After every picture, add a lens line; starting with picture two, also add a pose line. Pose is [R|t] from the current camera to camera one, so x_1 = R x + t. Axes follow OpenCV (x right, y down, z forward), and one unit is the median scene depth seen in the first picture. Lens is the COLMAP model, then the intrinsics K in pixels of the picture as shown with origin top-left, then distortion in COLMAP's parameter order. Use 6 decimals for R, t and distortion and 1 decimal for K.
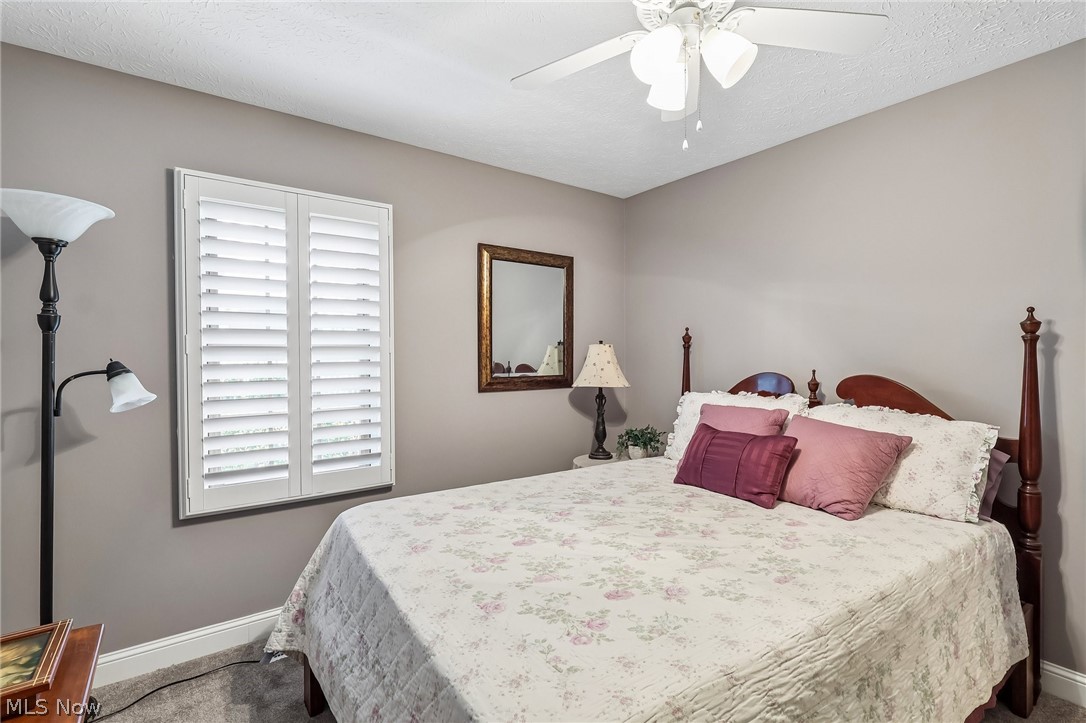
lens RADIAL K [[502.9, 0, 539.0], [0, 502.9, 360.8], [0, 0, 1]] dist [-0.001268, 0.000127]
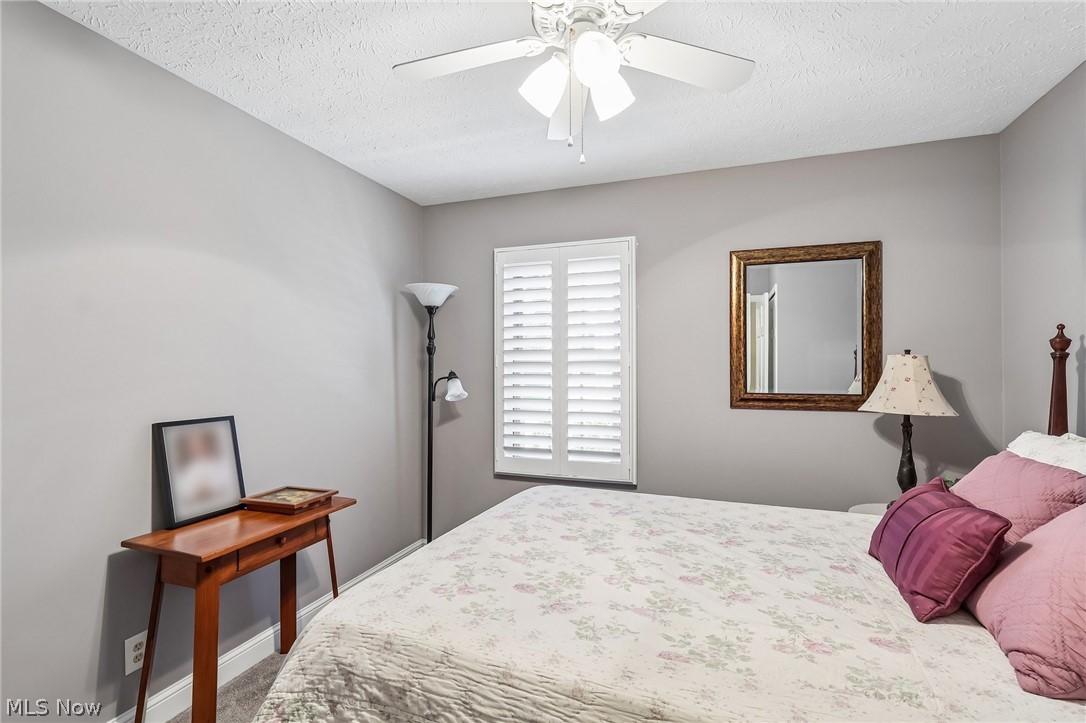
lens RADIAL K [[502.9, 0, 541.6], [0, 502.9, 360.2], [0, 0, 1]] dist [-0.001268, 0.000127]
pose [[0.560011, -0.007893, -0.828448, 0.777275], [-0.011237, 0.999790, -0.017121, -0.012147], [0.828409, 0.018897, 0.559805, 0.283917]]
